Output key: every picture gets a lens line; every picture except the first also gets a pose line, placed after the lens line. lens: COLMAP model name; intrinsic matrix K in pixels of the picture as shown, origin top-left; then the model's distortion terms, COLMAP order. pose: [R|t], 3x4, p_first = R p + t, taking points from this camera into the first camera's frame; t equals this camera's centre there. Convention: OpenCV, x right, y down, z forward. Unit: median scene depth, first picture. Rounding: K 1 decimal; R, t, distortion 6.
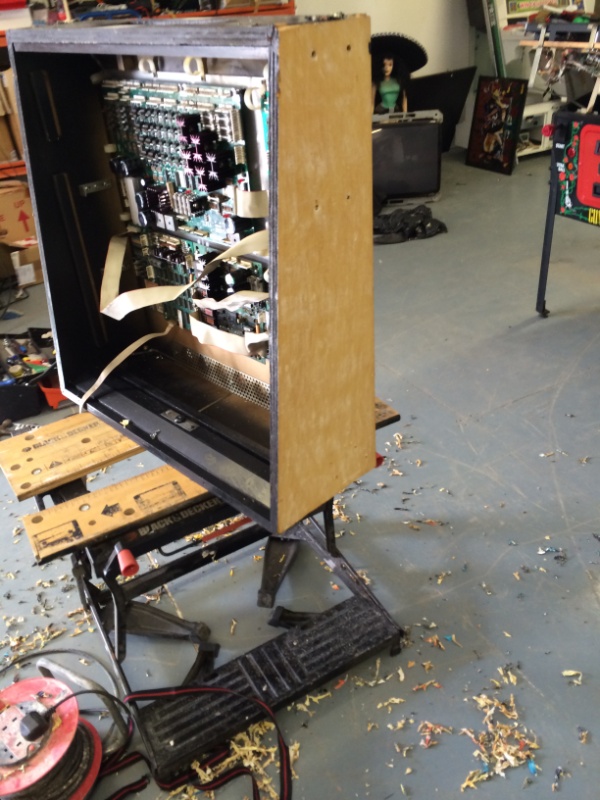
lens RADIAL K [[714.9, 0, 300.0], [0, 714.9, 400.0], [0, 0, 1]] dist [0.009358, 0.001504]
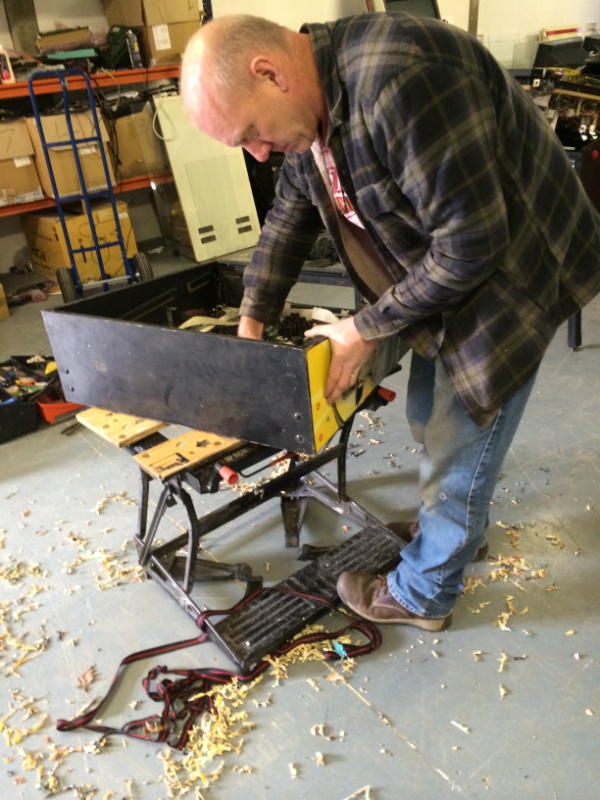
lens RADIAL K [[714.9, 0, 300.0], [0, 714.9, 400.0], [0, 0, 1]] dist [0.009358, 0.001504]
pose [[0.986985, -0.081987, 0.138343, -0.191475], [0.090636, 0.994228, -0.057413, 0.120137], [-0.132837, 0.069204, 0.988719, -0.213165]]
